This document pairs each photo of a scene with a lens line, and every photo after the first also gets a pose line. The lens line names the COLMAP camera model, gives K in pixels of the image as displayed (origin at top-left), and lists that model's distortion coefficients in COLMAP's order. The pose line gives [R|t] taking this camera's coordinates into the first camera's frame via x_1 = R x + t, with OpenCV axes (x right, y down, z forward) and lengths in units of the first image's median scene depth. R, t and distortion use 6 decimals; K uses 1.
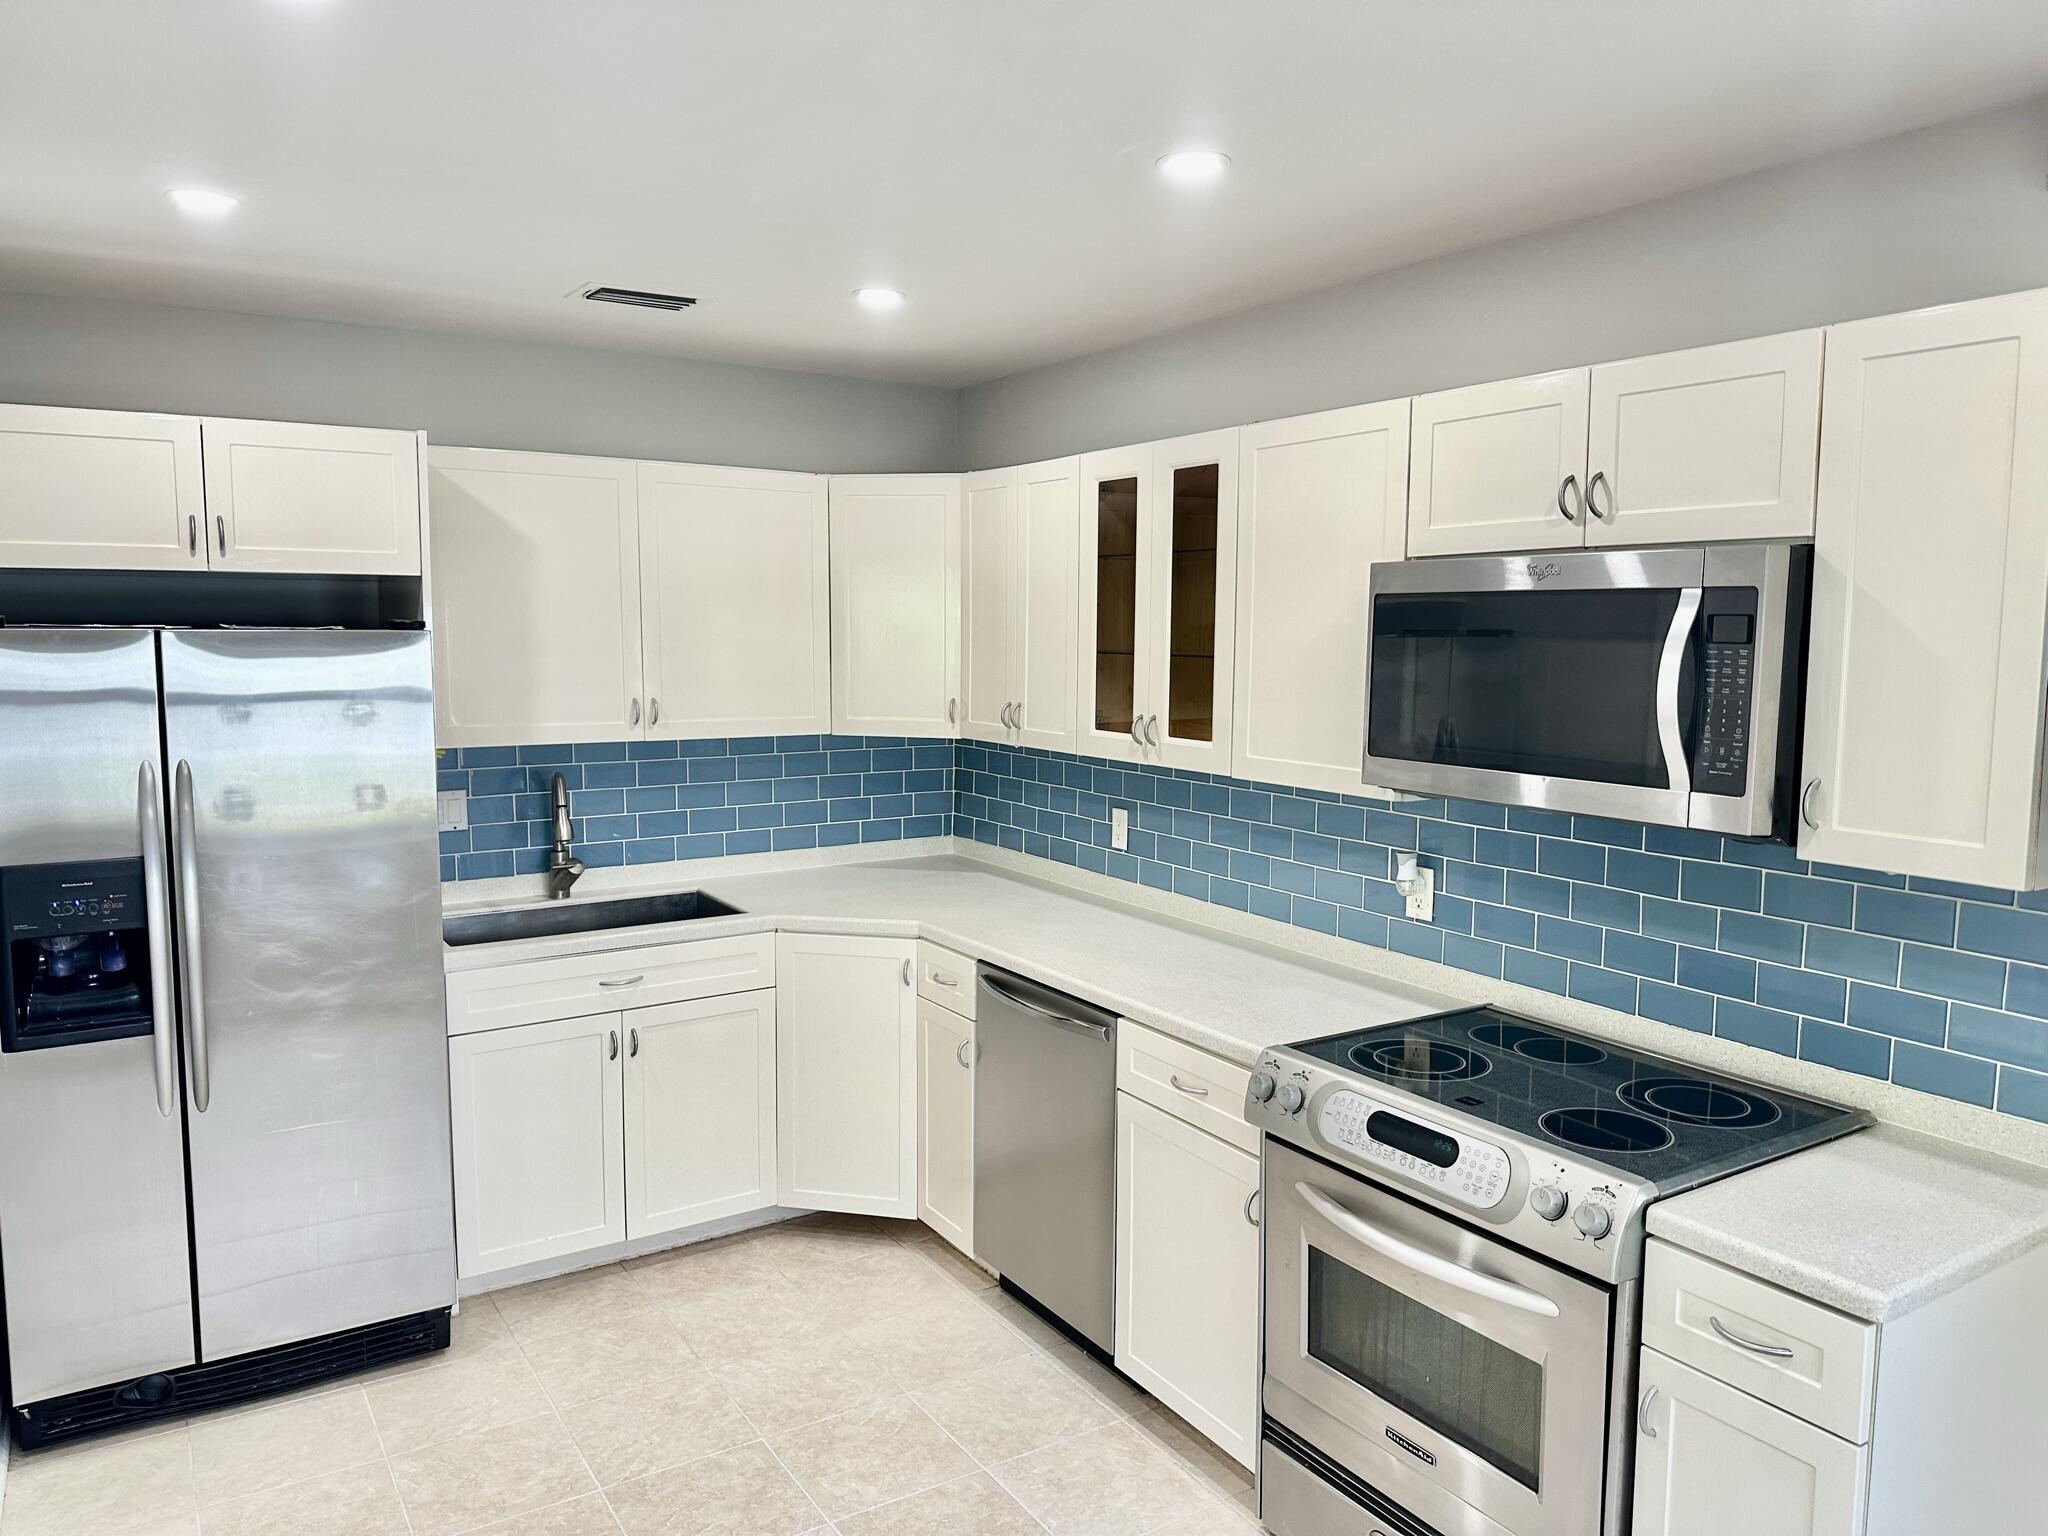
lens RADIAL K [[1437.0, 0, 1029.0], [0, 1437.0, 753.5], [0, 0, 1]] dist [0.008546, -0.006833]
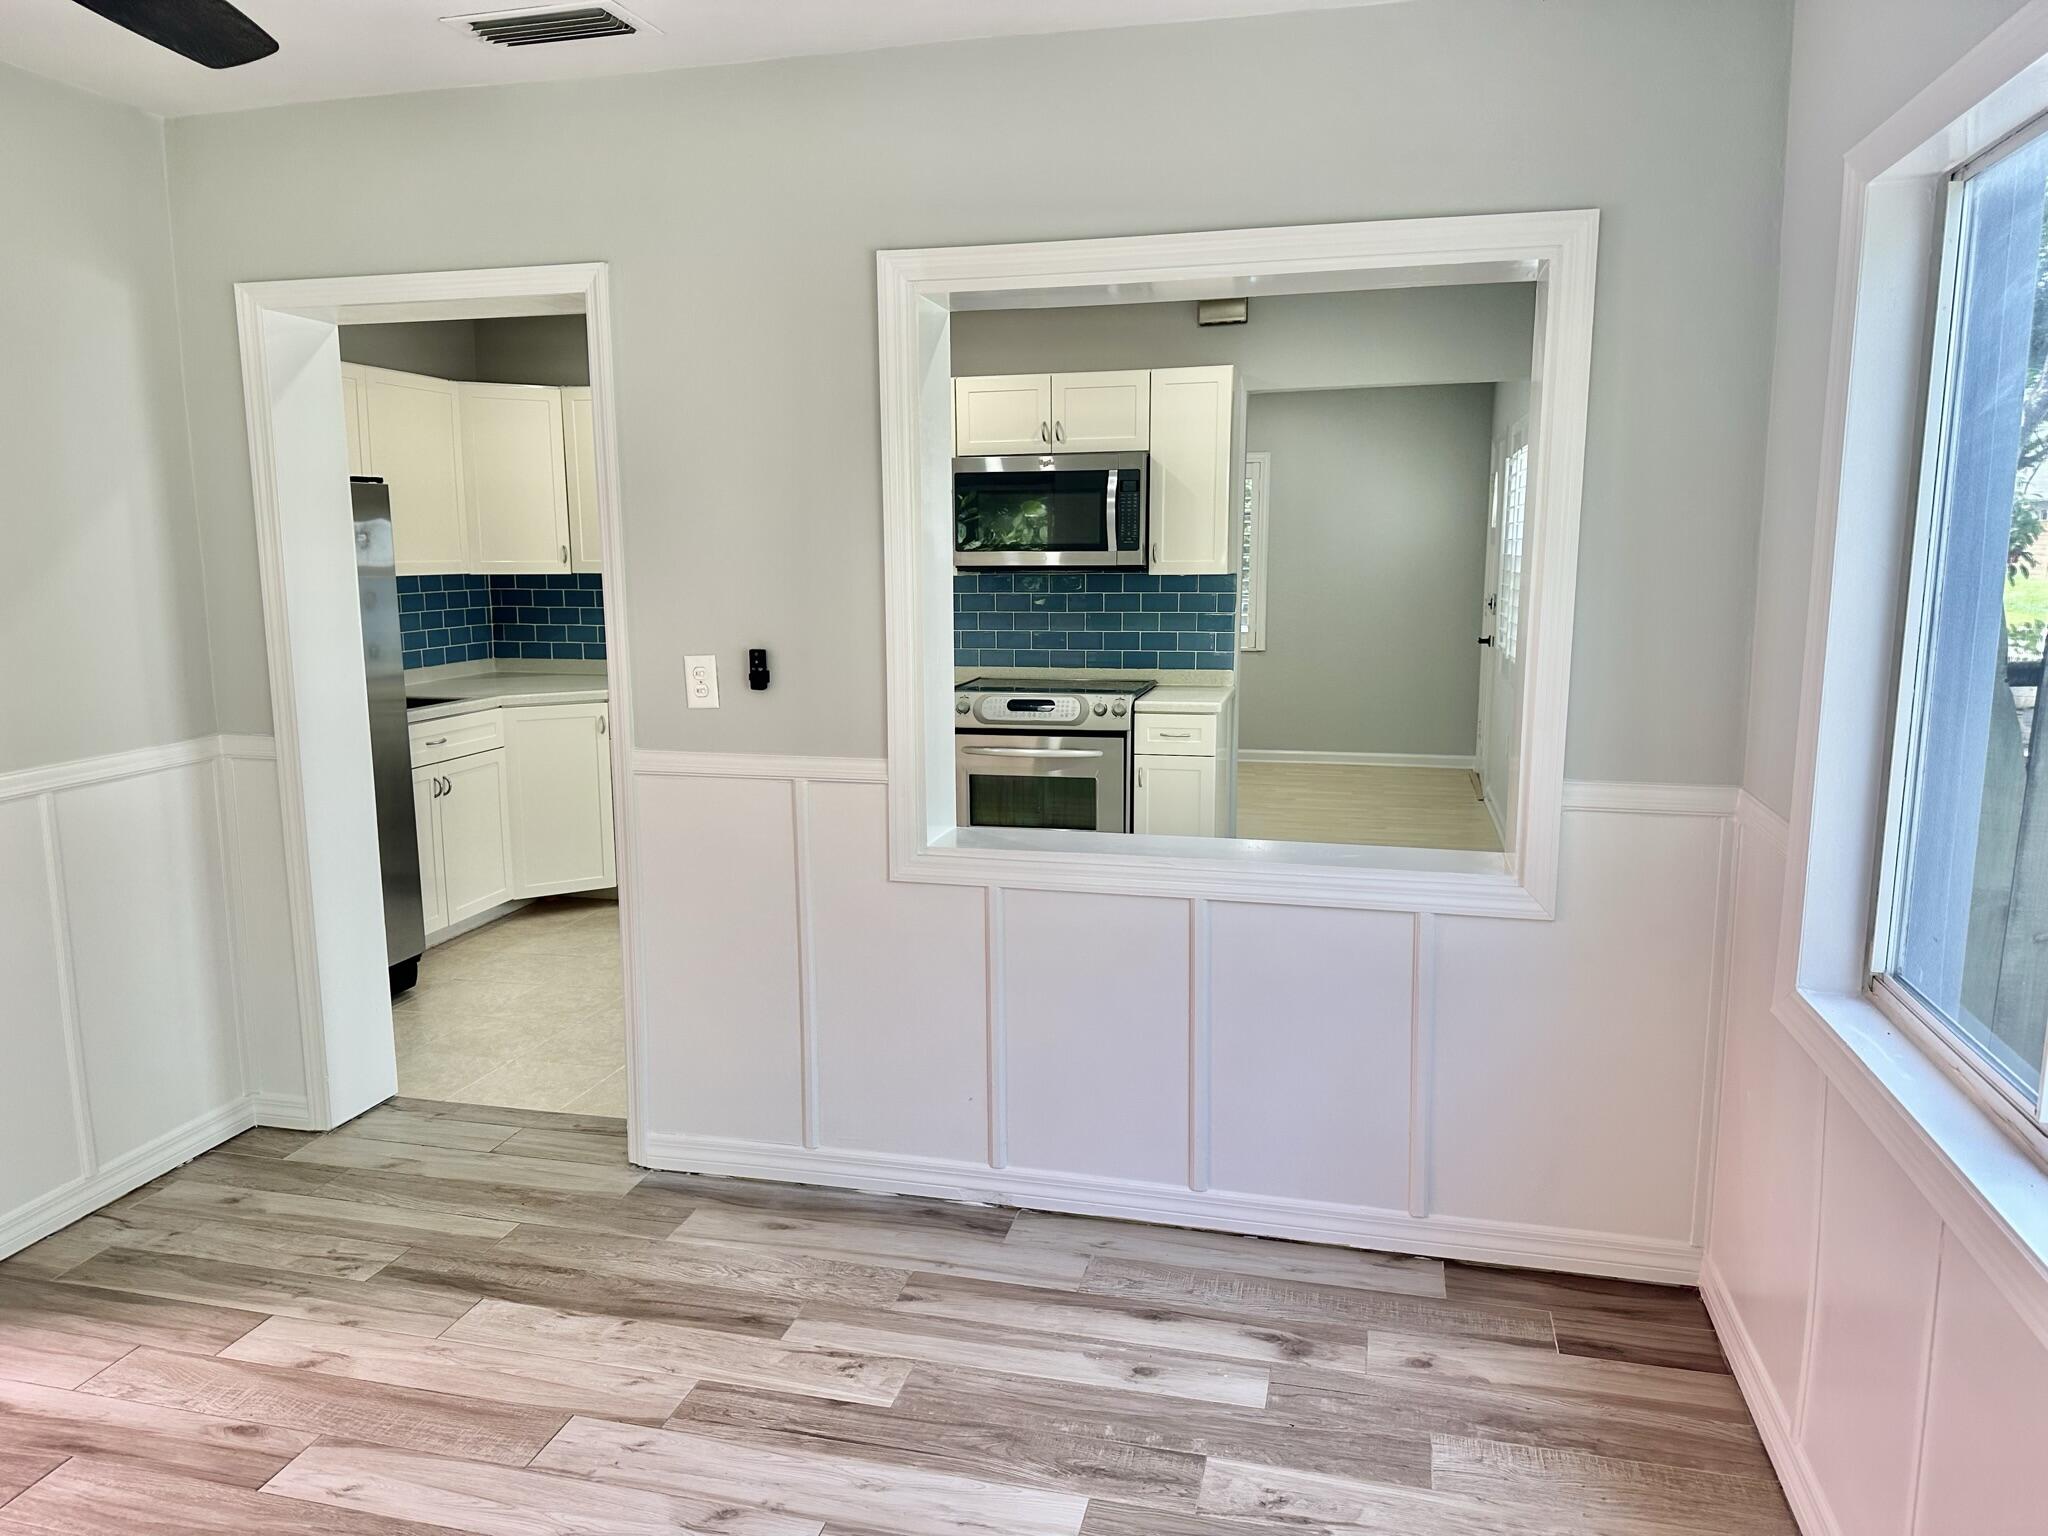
lens RADIAL K [[1437.0, 0, 1019.2], [0, 1437.0, 773.6], [0, 0, 1]] dist [0.008546, -0.006833]
pose [[0.728748, -0.123981, 0.673465, -1.313092], [0.072681, 0.991922, 0.103960, 0.128894], [-0.680914, -0.026812, 0.731873, -0.696633]]
